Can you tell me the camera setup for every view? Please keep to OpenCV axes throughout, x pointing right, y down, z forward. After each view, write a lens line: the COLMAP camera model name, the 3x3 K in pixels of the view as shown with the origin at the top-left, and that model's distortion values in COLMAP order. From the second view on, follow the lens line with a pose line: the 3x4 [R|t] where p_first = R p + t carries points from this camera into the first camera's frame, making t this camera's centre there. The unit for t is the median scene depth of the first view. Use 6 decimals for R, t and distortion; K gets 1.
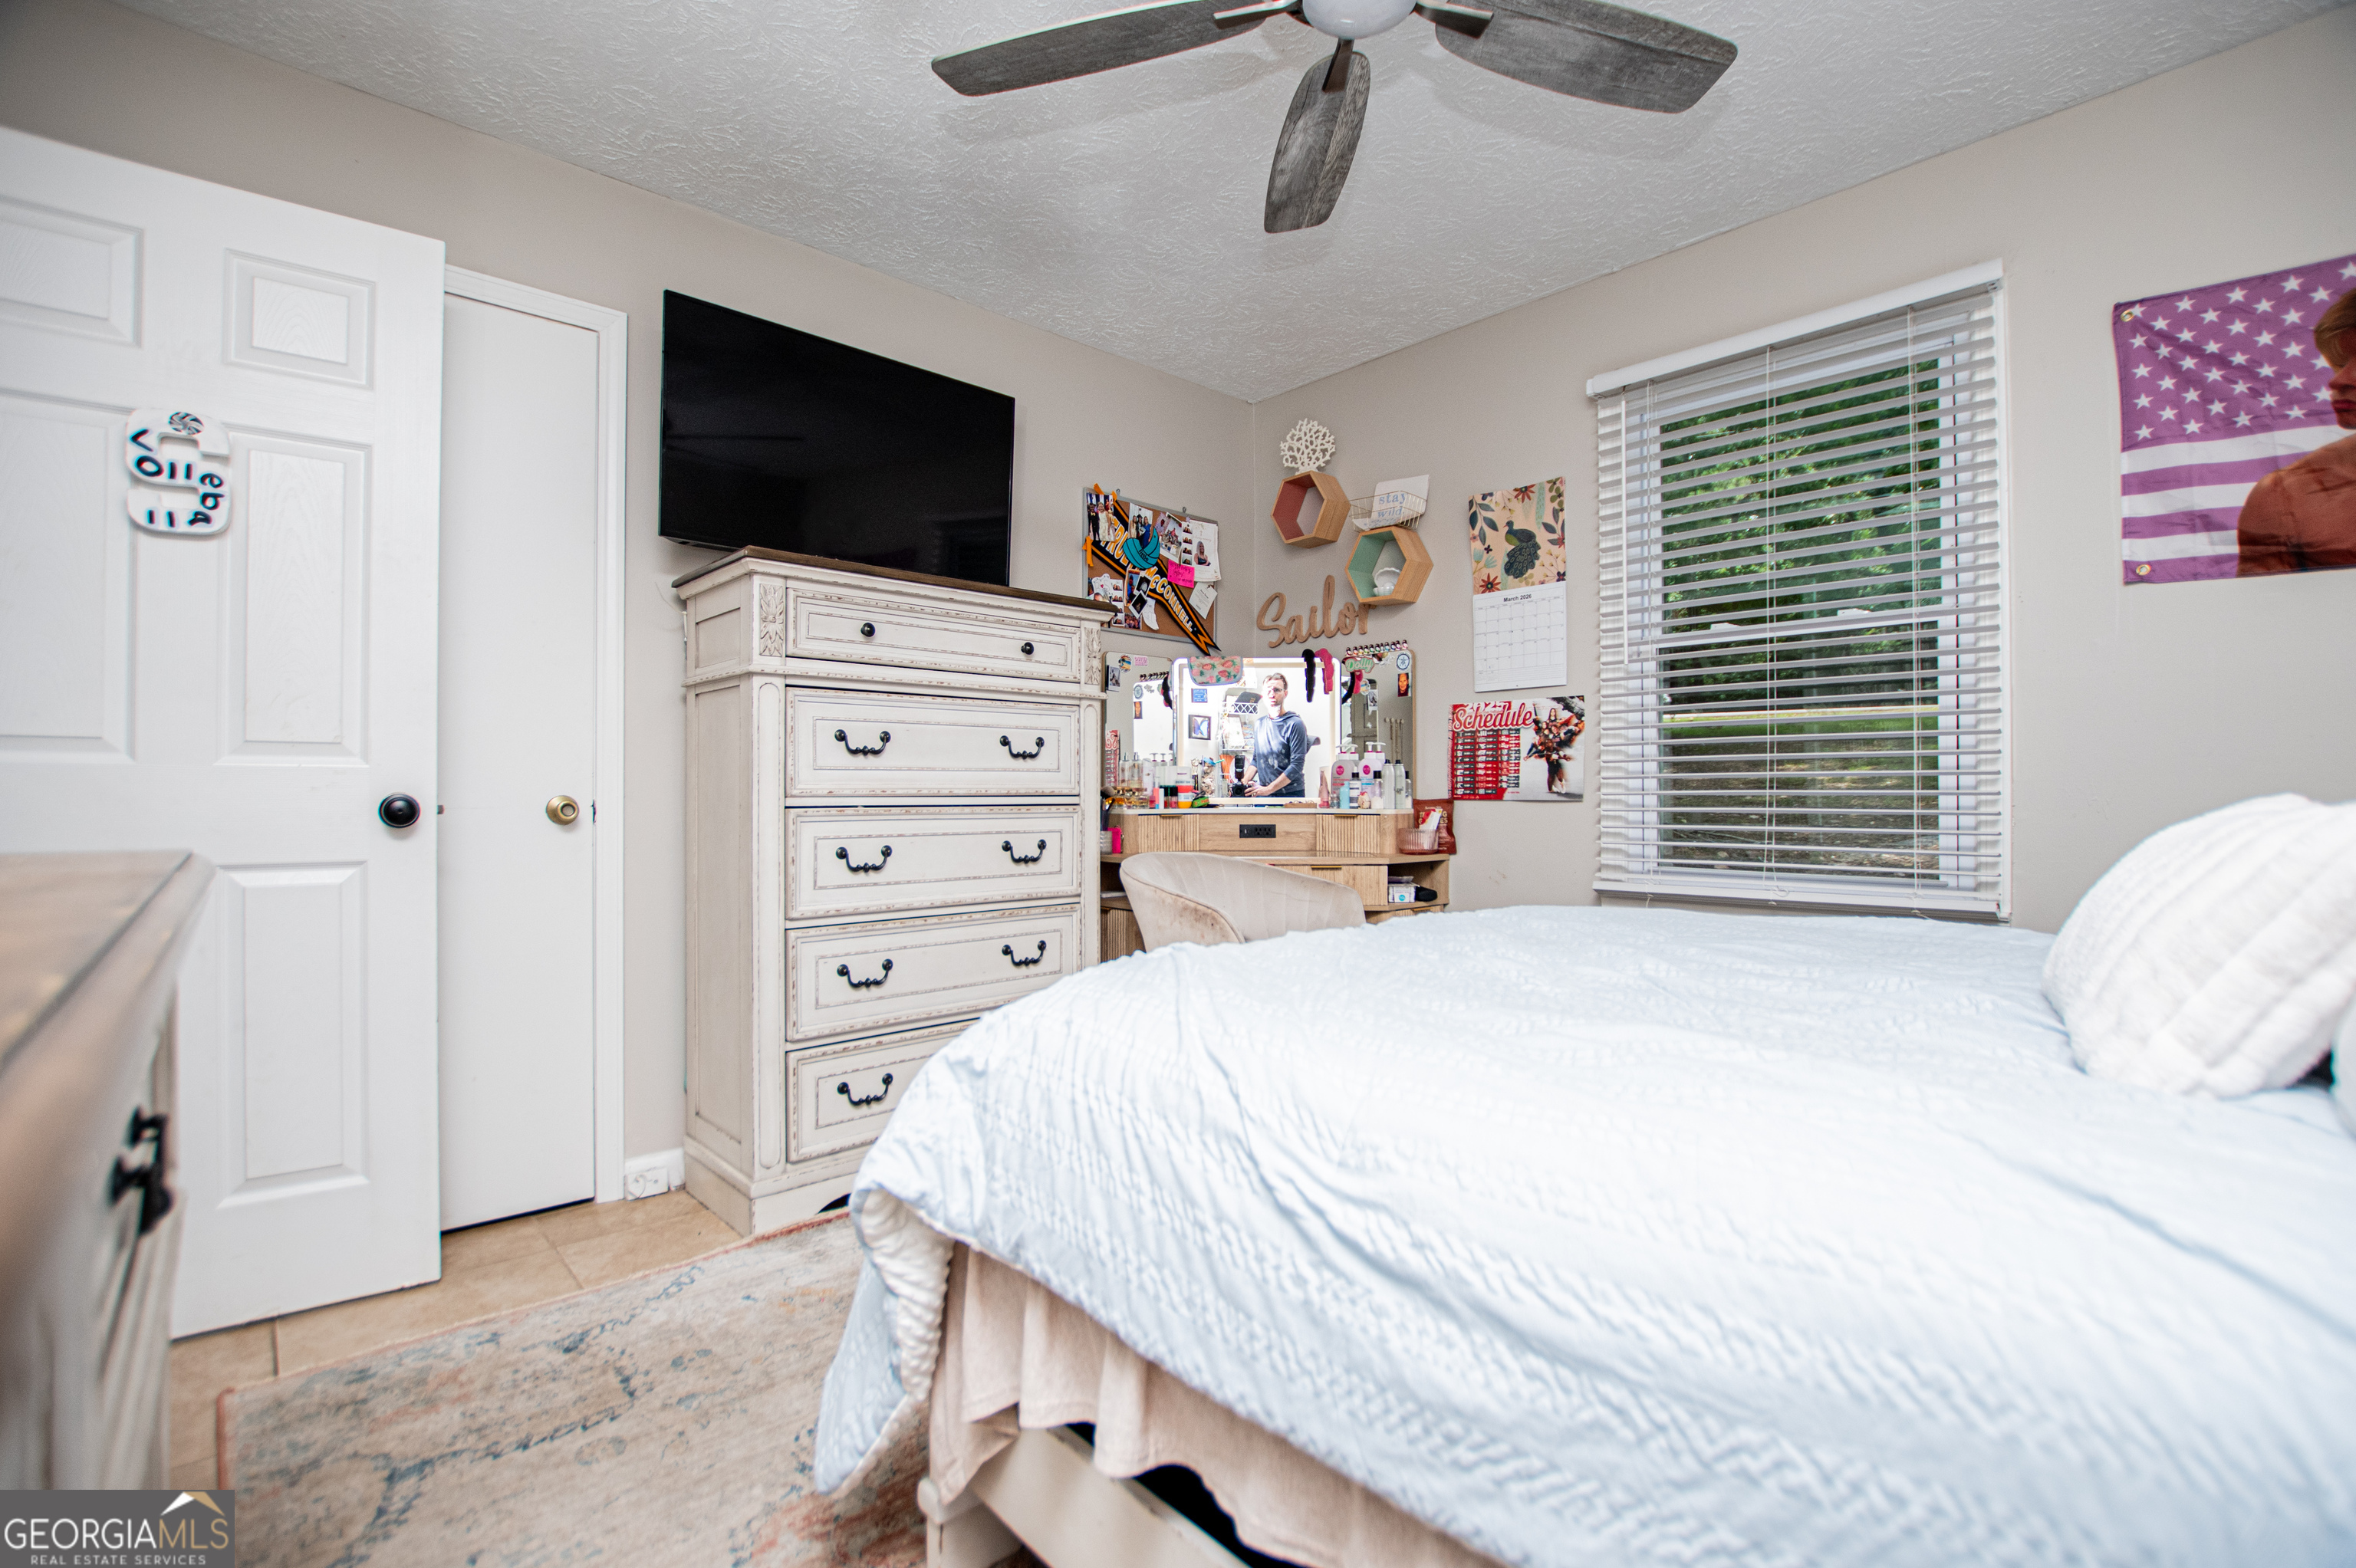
lens RADIAL K [[1038.1, 0, 1196.1], [0, 1038.1, 782.3], [0, 0, 1]] dist [-0.030411, 0.003458]
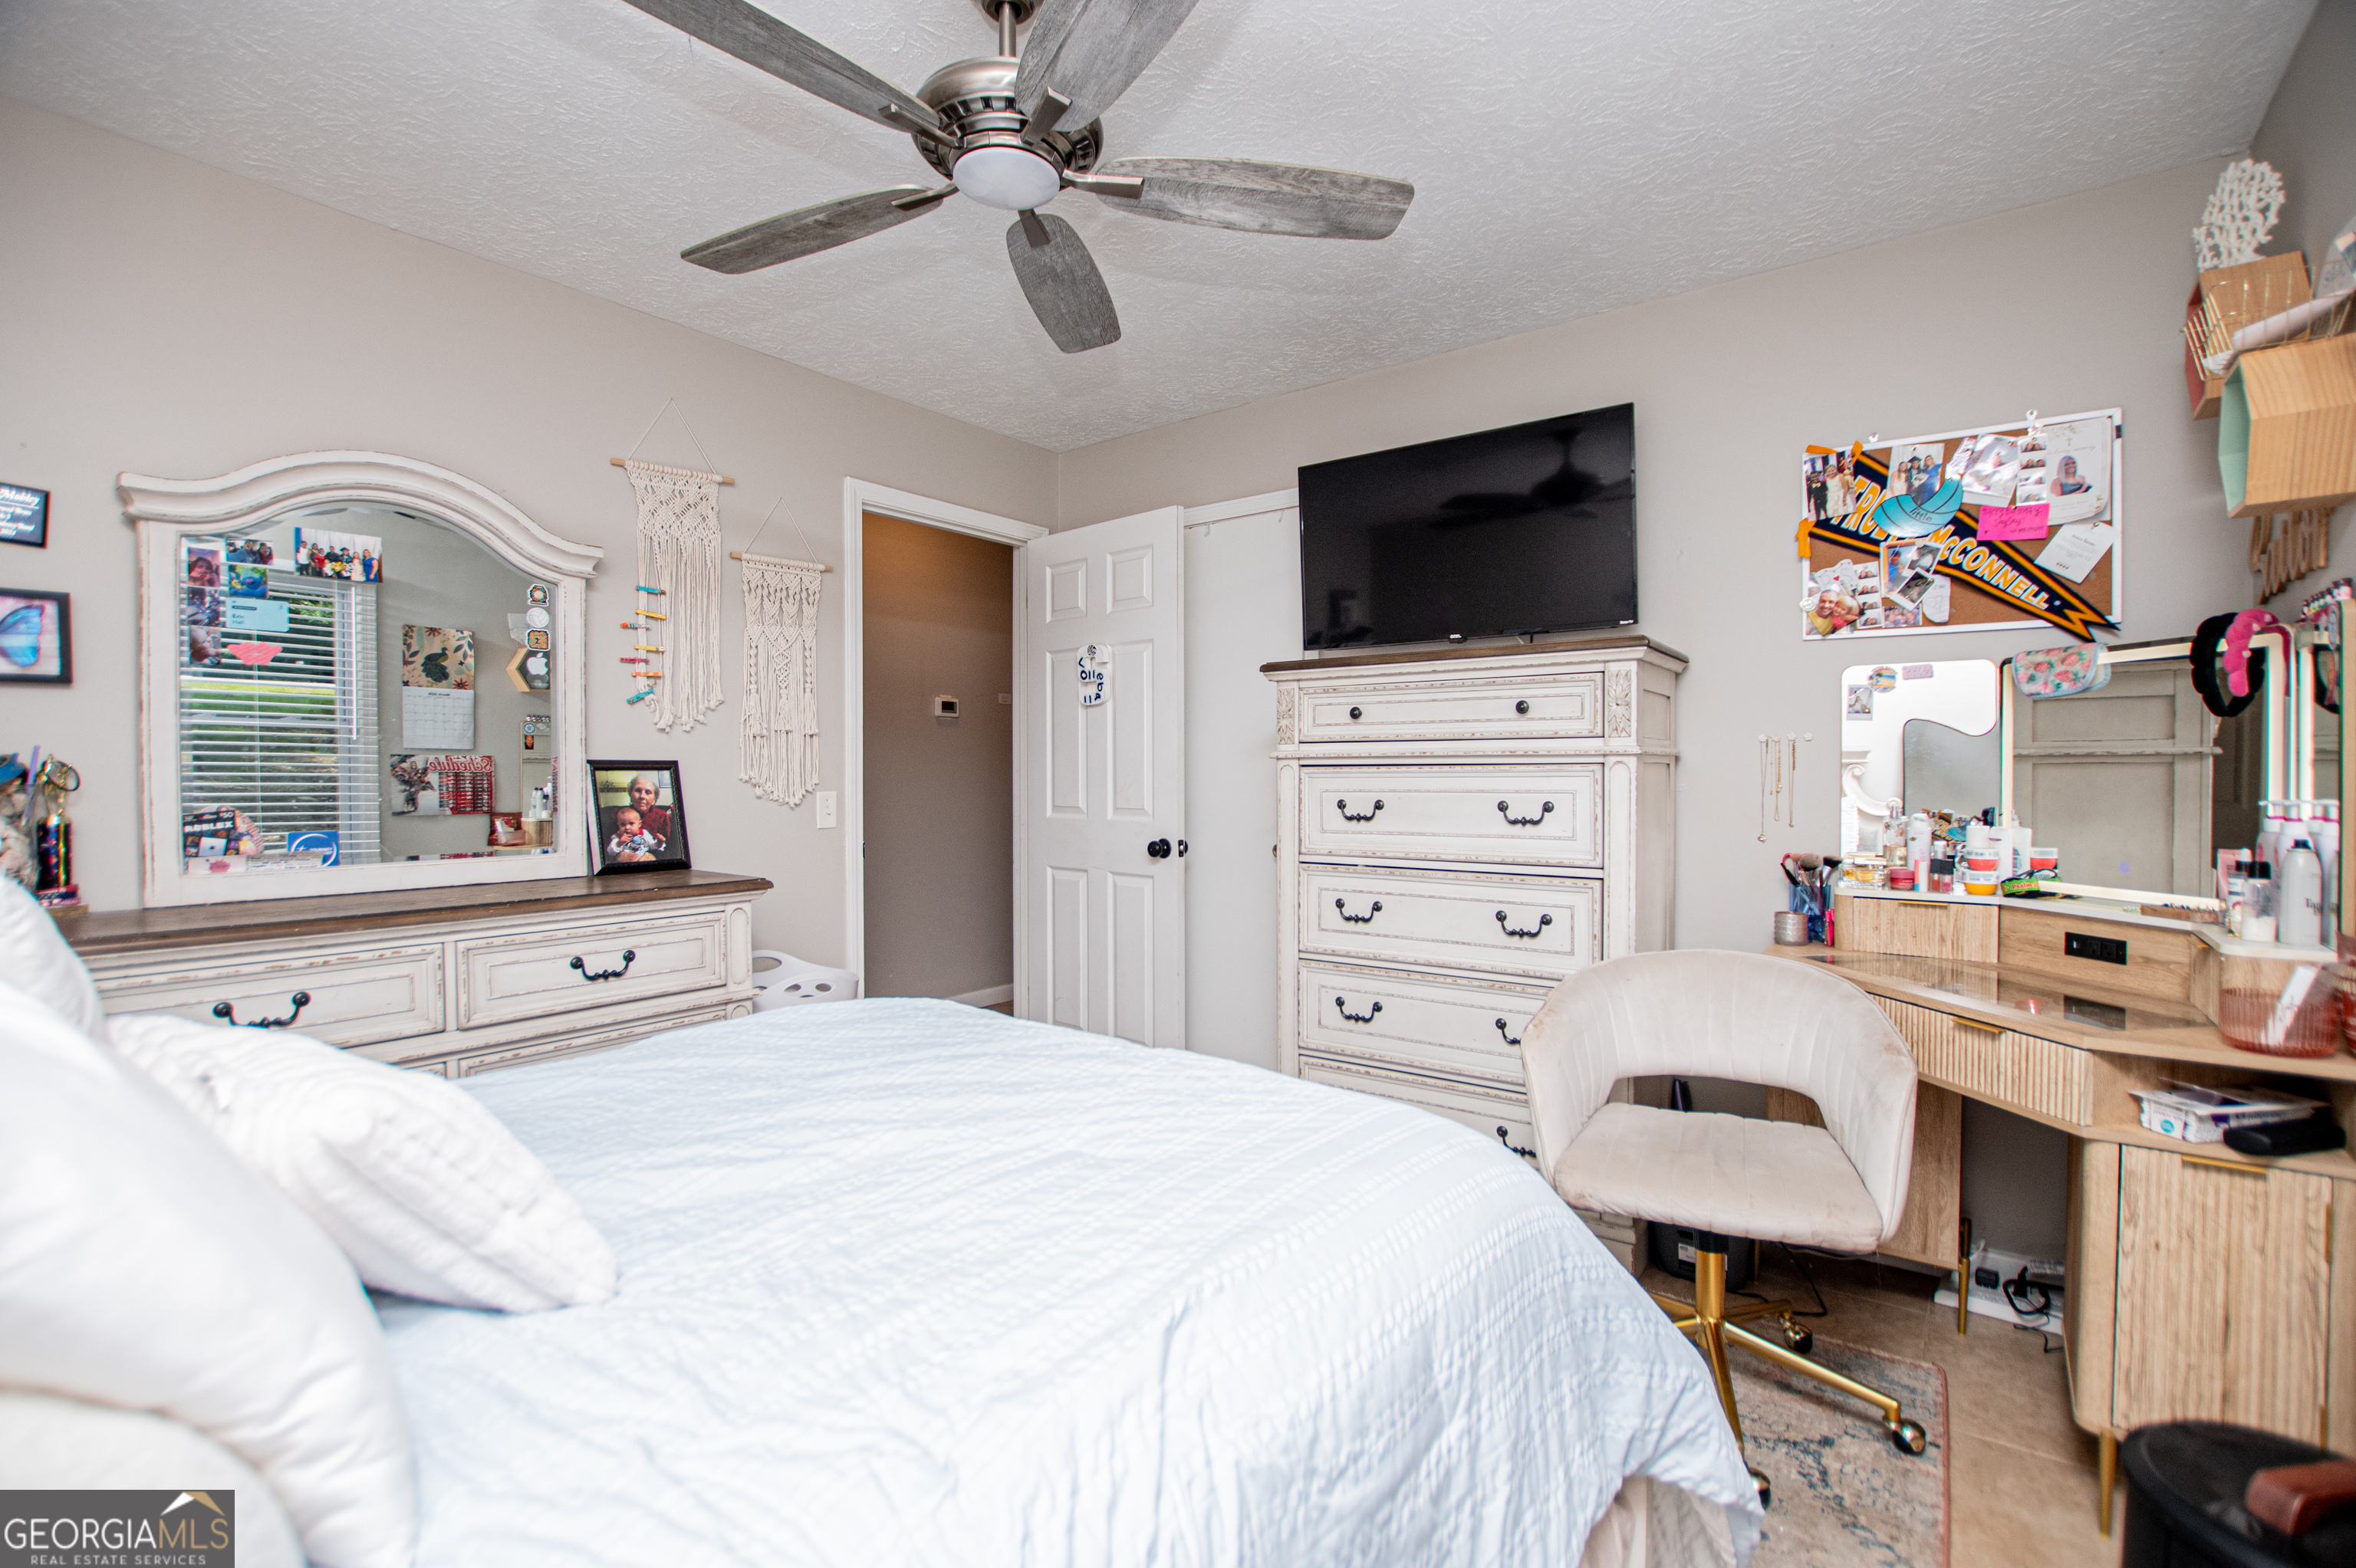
lens RADIAL K [[1038.1, 0, 1190.7], [0, 1038.1, 791.4], [0, 0, 1]] dist [-0.030411, 0.003458]
pose [[0.171618, 0.017982, -0.984999, 0.640144], [0.009877, 0.999752, 0.019972, -0.068454], [0.985114, -0.013156, 0.171398, 0.500790]]
